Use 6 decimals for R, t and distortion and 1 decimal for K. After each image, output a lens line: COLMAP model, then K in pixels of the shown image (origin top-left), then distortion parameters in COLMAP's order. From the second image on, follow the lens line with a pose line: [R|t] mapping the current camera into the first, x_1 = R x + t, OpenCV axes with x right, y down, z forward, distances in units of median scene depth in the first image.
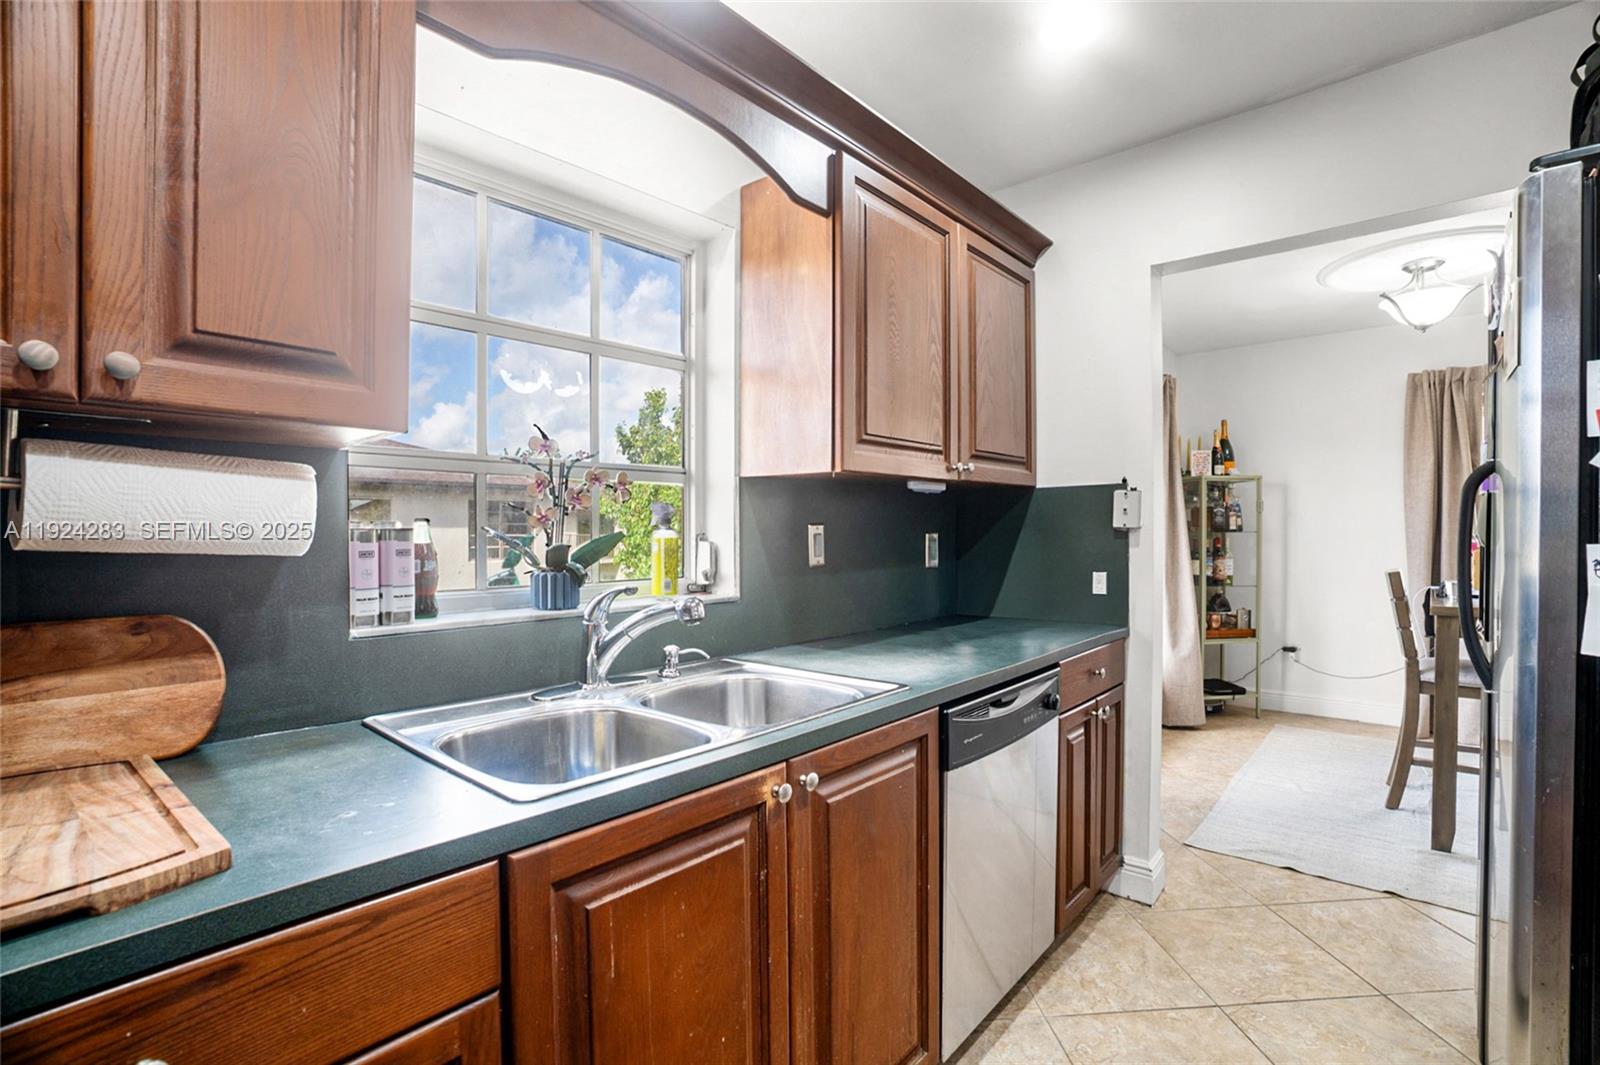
lens RADIAL K [[730.9, 0, 809.7], [0, 730.9, 537.1], [0, 0, 1]] dist [-0.042598, 0.001032]
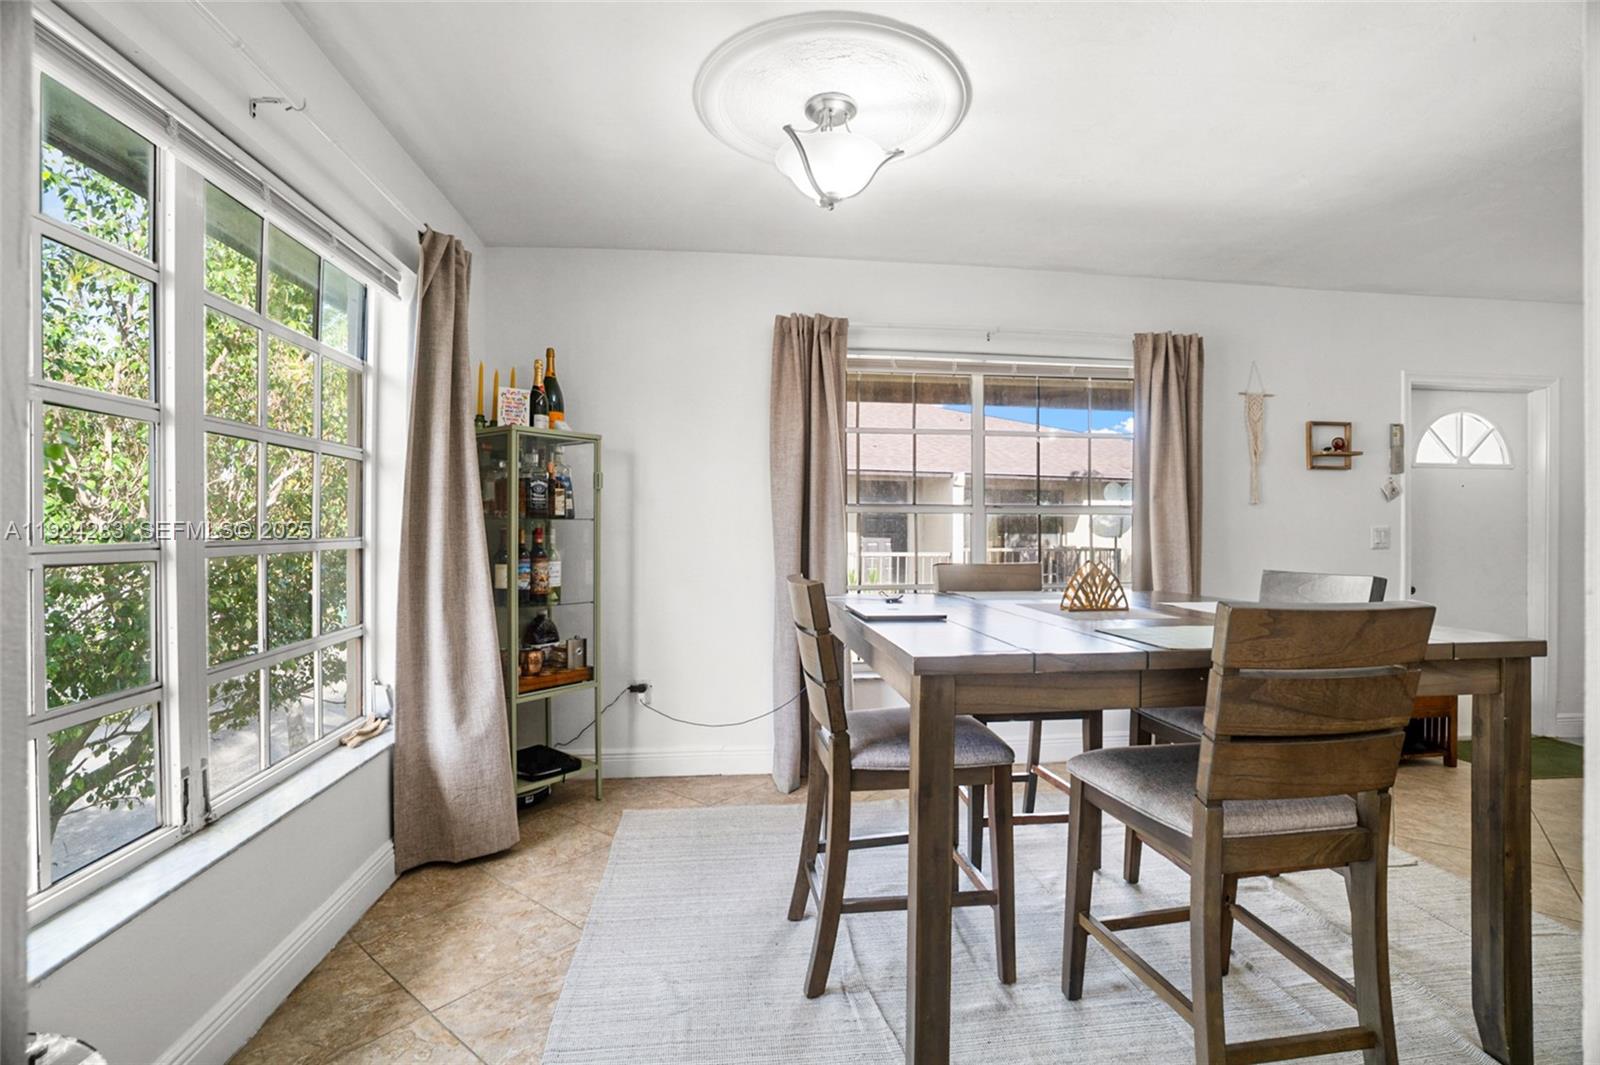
lens RADIAL K [[730.9, 0, 808.5], [0, 730.9, 527.9], [0, 0, 1]] dist [-0.042598, 0.001032]
pose [[0.669100, 0.004380, 0.743159, 0.254747], [0.003396, 0.999954, -0.008951, 0.007110], [-0.743164, 0.008513, 0.669055, 0.403010]]
